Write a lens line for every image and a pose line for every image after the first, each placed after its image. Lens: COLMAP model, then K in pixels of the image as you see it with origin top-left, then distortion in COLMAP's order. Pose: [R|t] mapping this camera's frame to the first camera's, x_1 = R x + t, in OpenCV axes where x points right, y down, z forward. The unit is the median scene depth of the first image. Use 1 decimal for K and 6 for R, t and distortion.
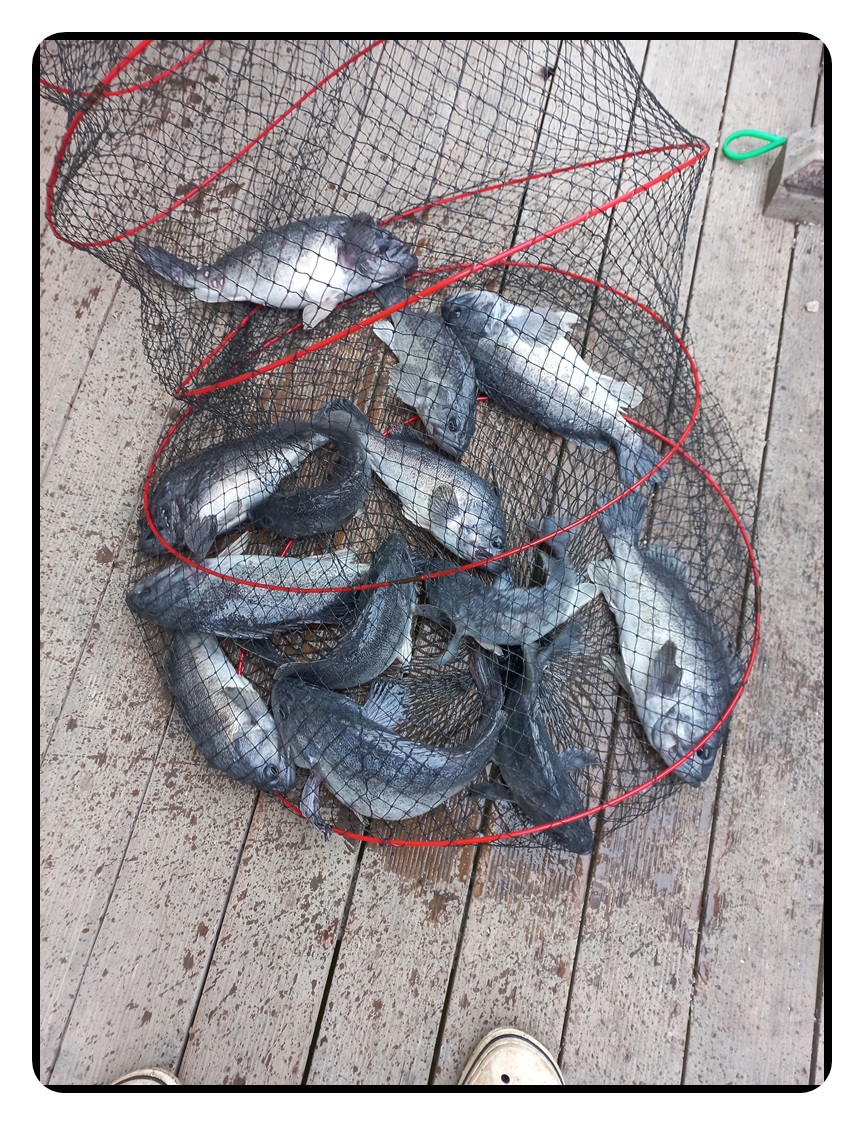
lens RADIAL K [[732.9, 0, 416.6], [0, 732.9, 561.1], [0, 0, 1]] dist [0.026979, 0.002122]
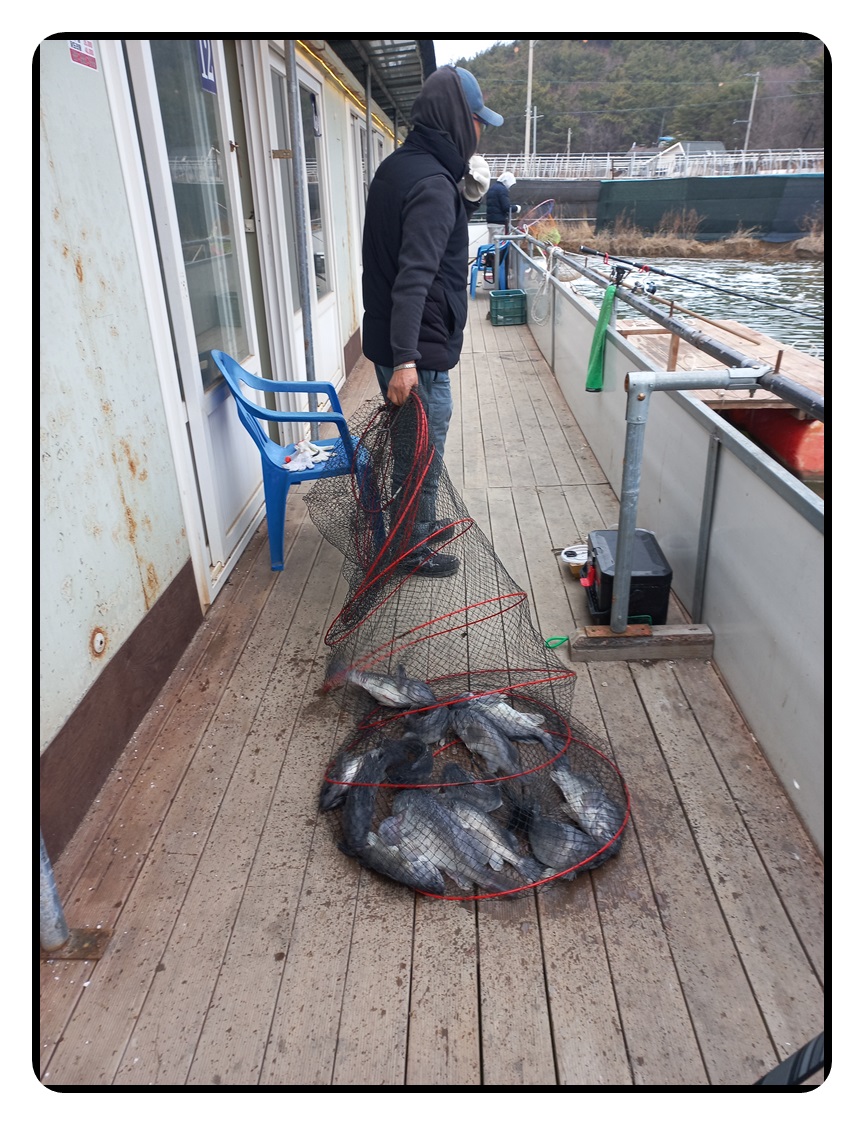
lens RADIAL K [[732.9, 0, 416.6], [0, 732.9, 561.1], [0, 0, 1]] dist [0.026979, 0.002122]
pose [[0.980184, -0.121032, 0.156812, -0.415221], [0.197901, 0.632753, -0.748638, 1.215032], [-0.008614, 0.764837, 0.644166, -0.903363]]
